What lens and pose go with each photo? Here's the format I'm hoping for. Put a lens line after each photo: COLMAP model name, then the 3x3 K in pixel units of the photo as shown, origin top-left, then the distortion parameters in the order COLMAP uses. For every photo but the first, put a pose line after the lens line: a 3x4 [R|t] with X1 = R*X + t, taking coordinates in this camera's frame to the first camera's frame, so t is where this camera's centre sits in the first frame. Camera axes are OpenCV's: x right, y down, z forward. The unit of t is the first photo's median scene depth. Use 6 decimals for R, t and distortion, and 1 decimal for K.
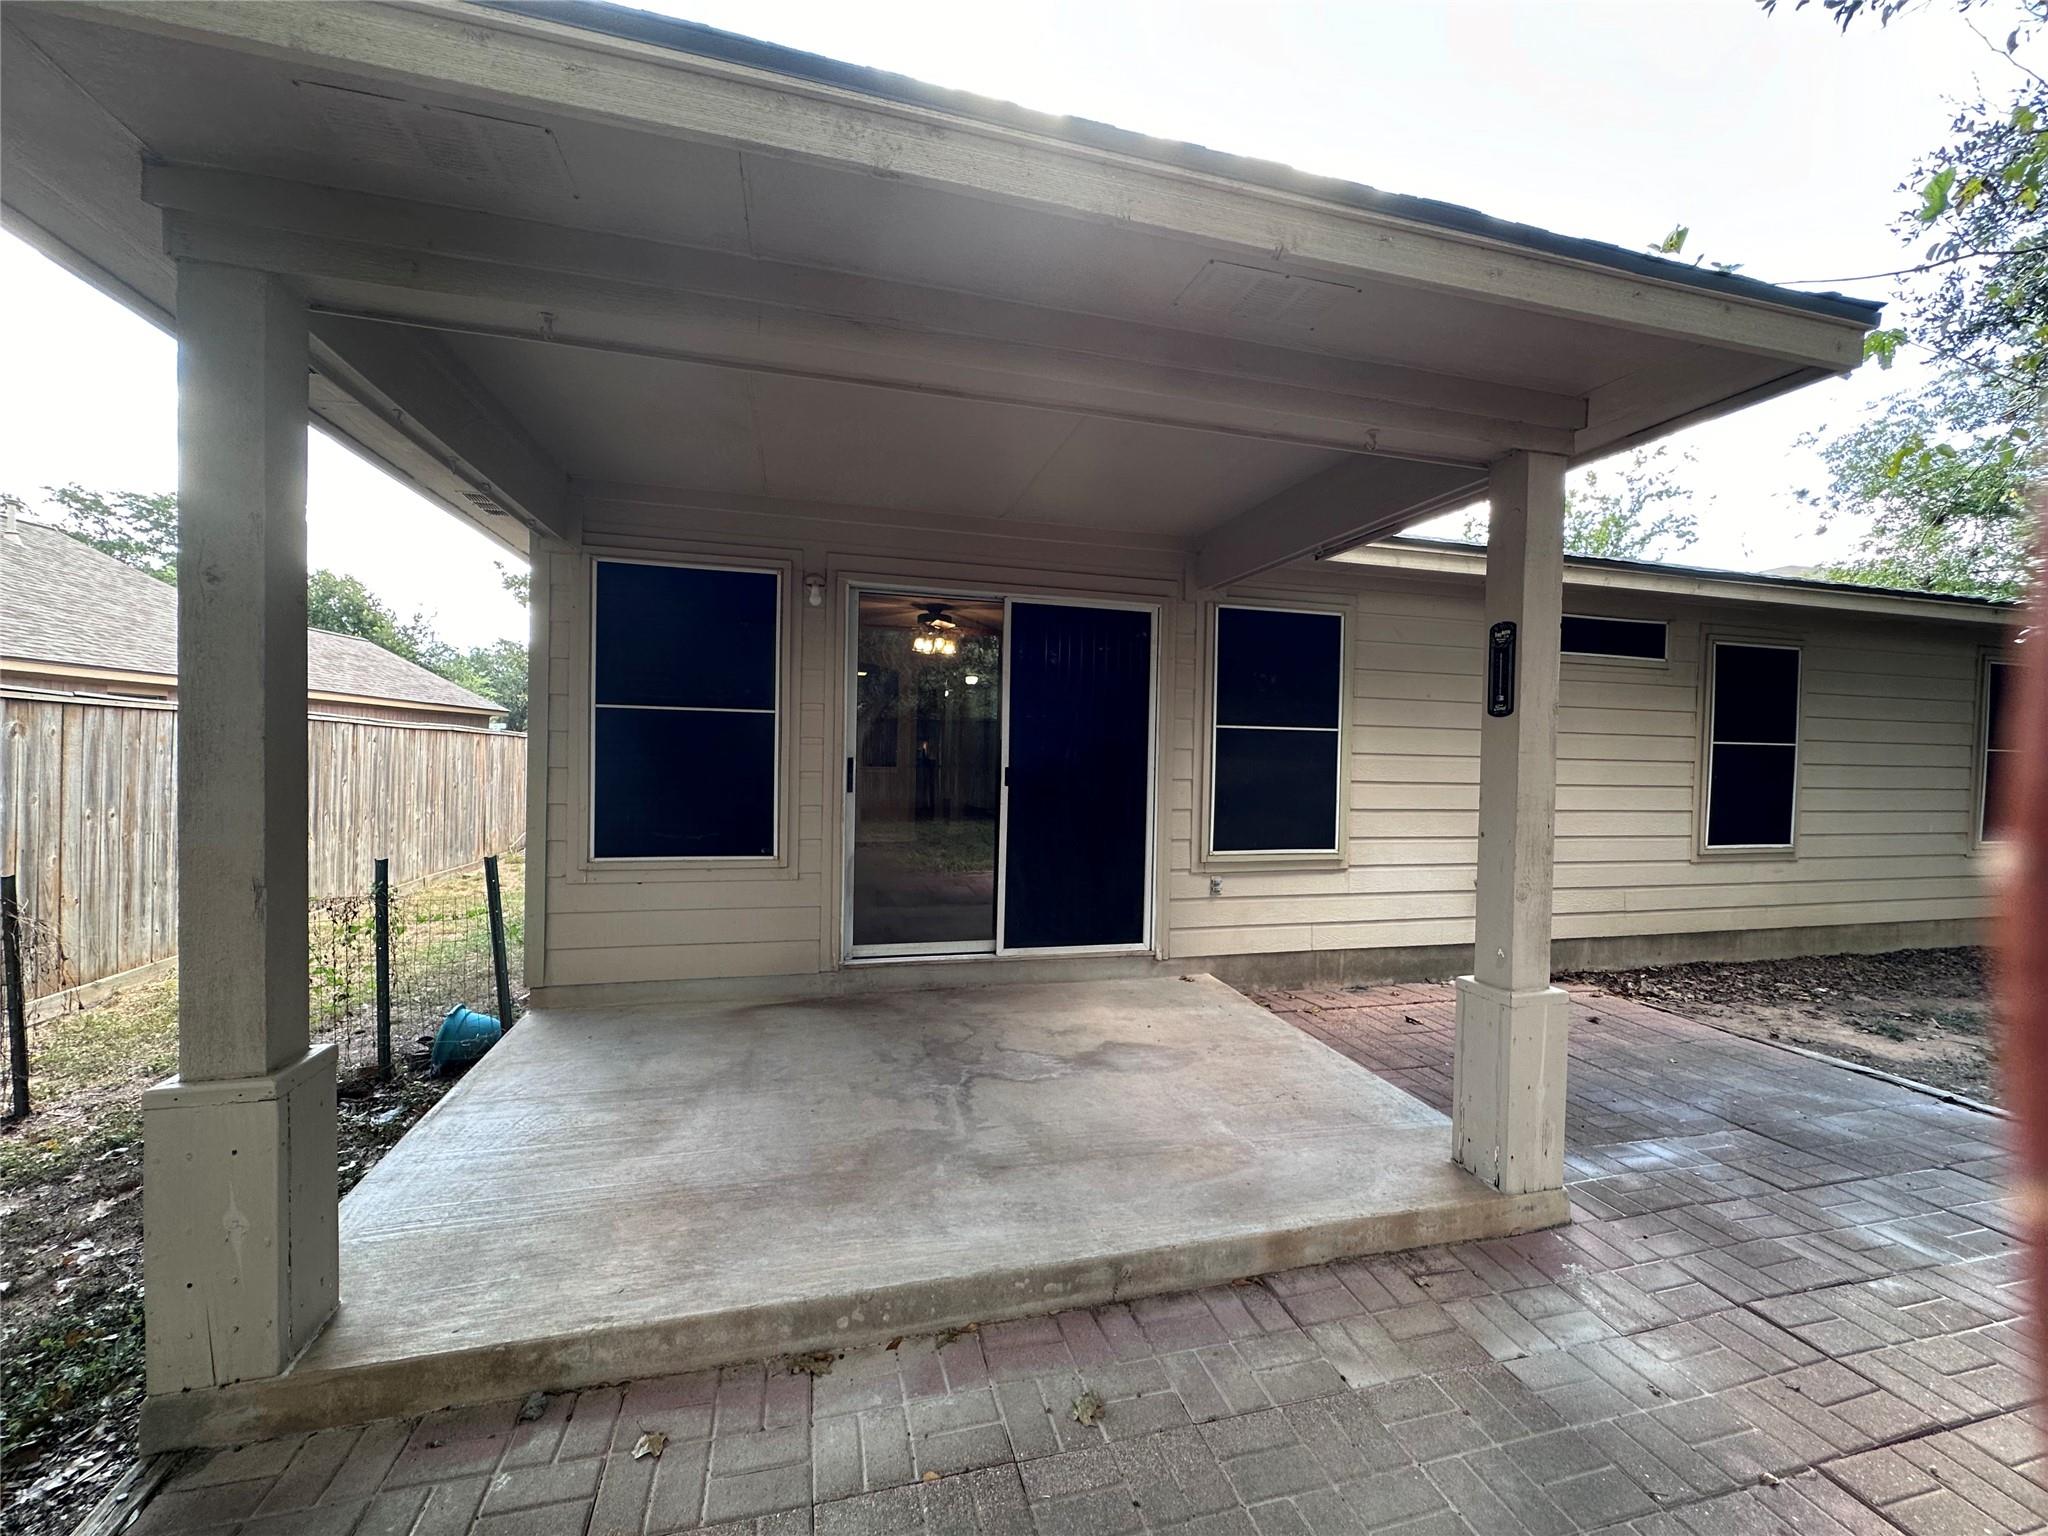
lens RADIAL K [[817.9, 0, 1022.9], [0, 817.9, 769.2], [0, 0, 1]] dist [-0.002355, -0.000070]
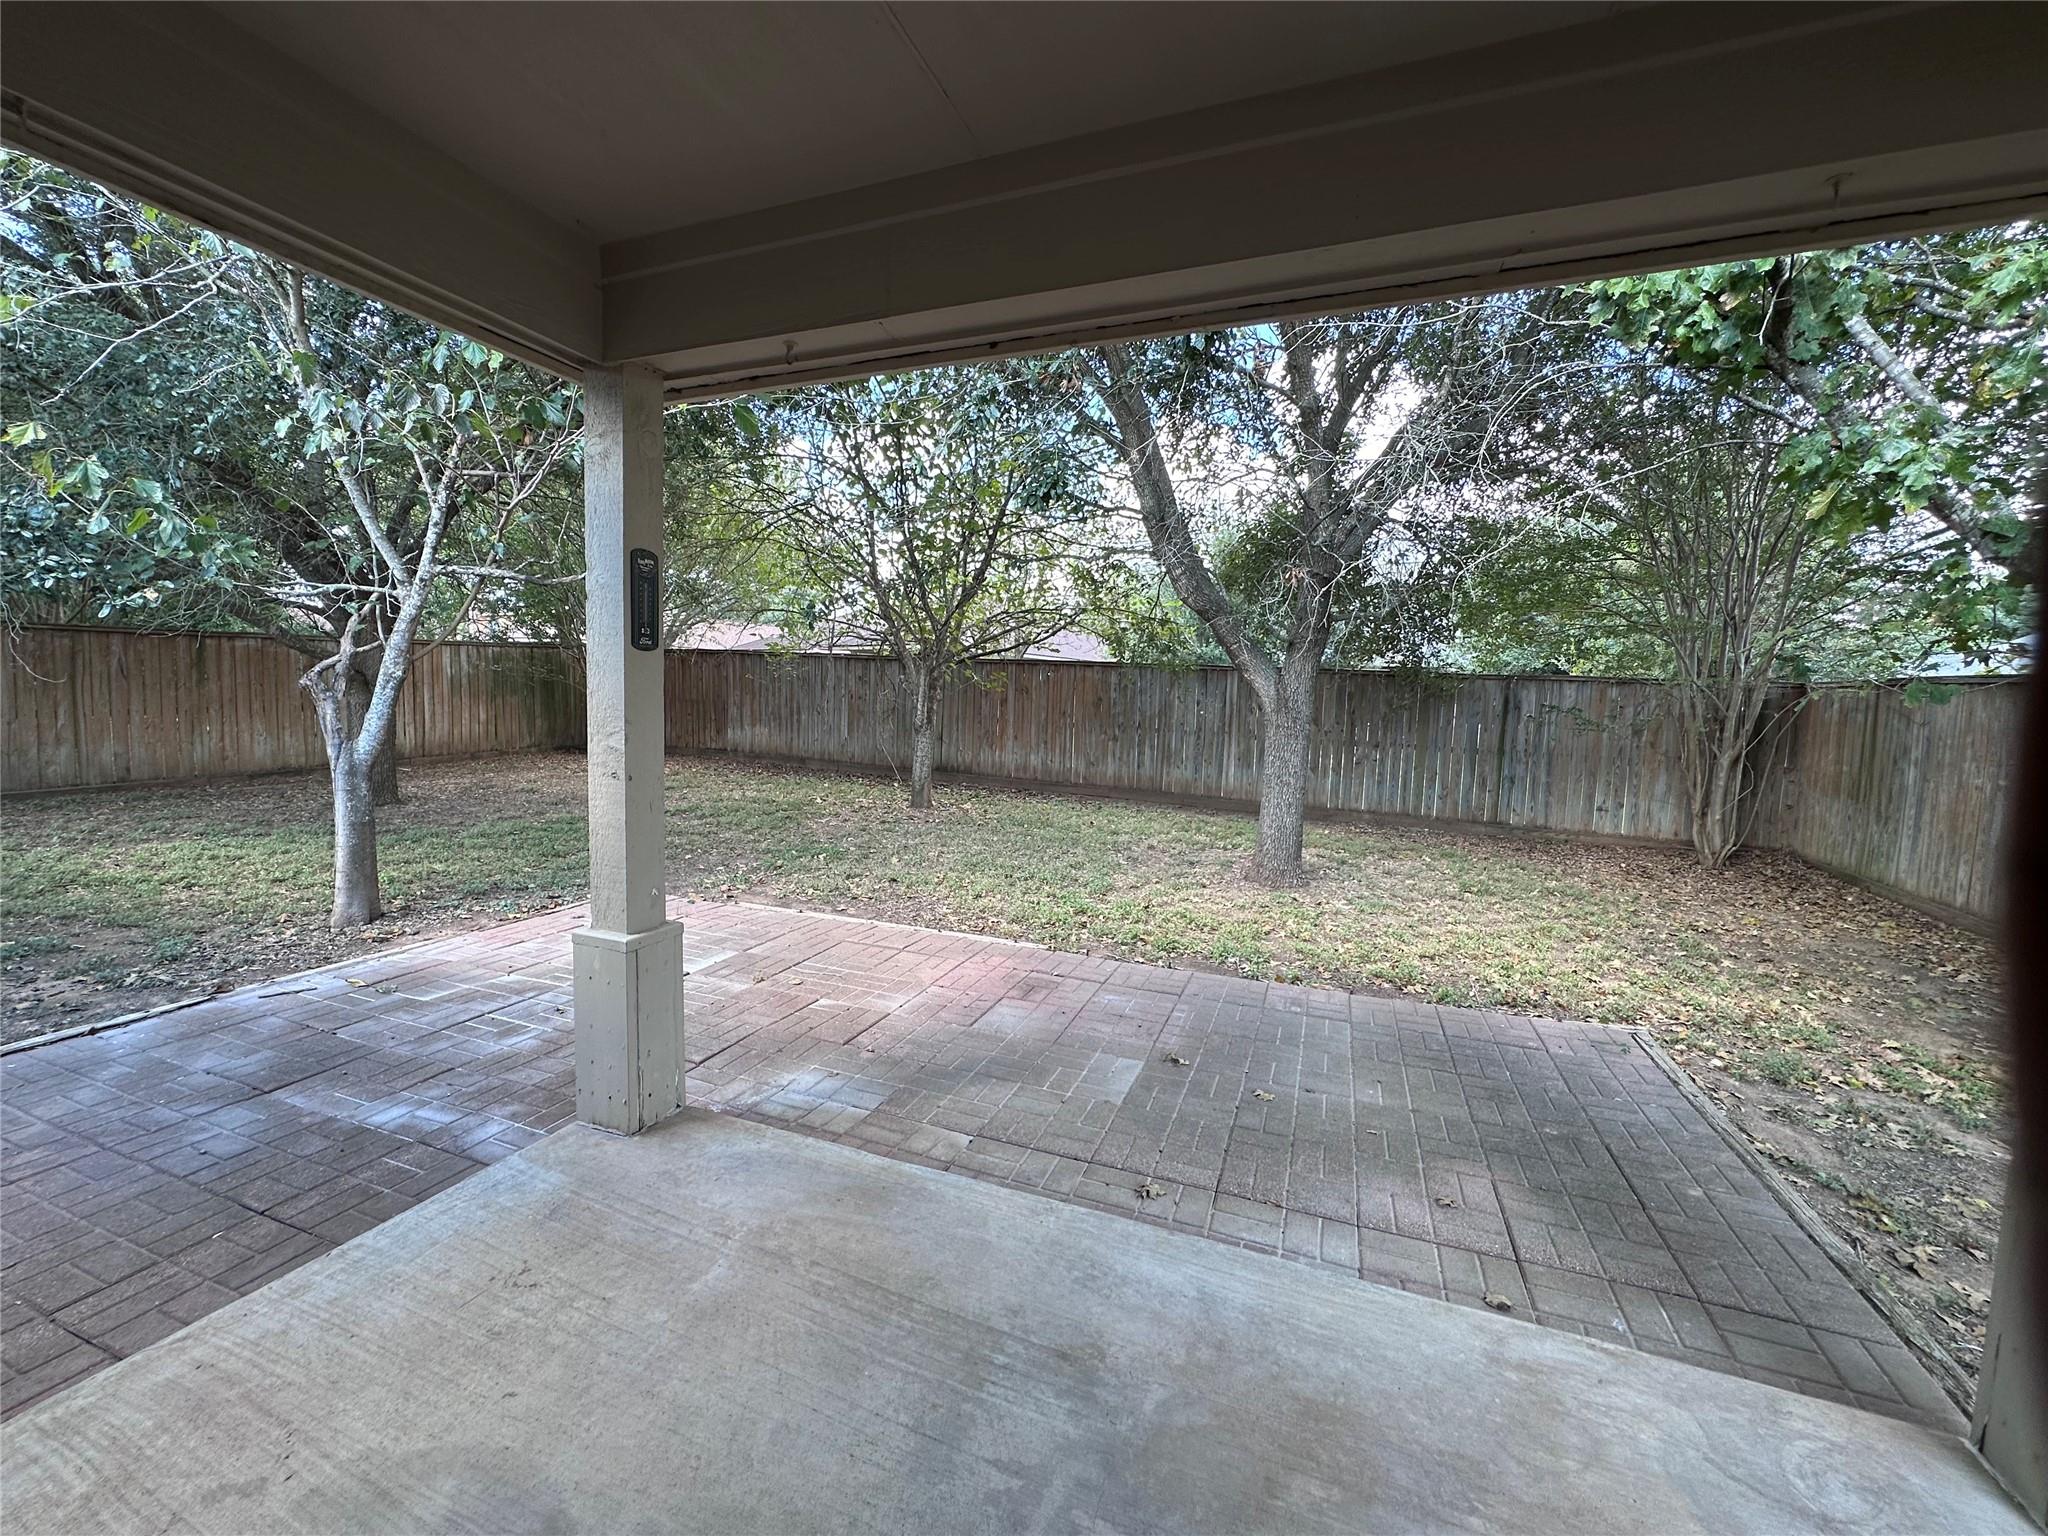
lens RADIAL K [[817.9, 0, 1022.9], [0, 817.9, 769.2], [0, 0, 1]] dist [-0.002355, -0.000070]
pose [[-0.808866, -0.095480, 0.580189, -0.283336], [-0.033756, 0.992641, 0.116294, -0.044891], [-0.587023, 0.074482, -0.806137, 1.286172]]
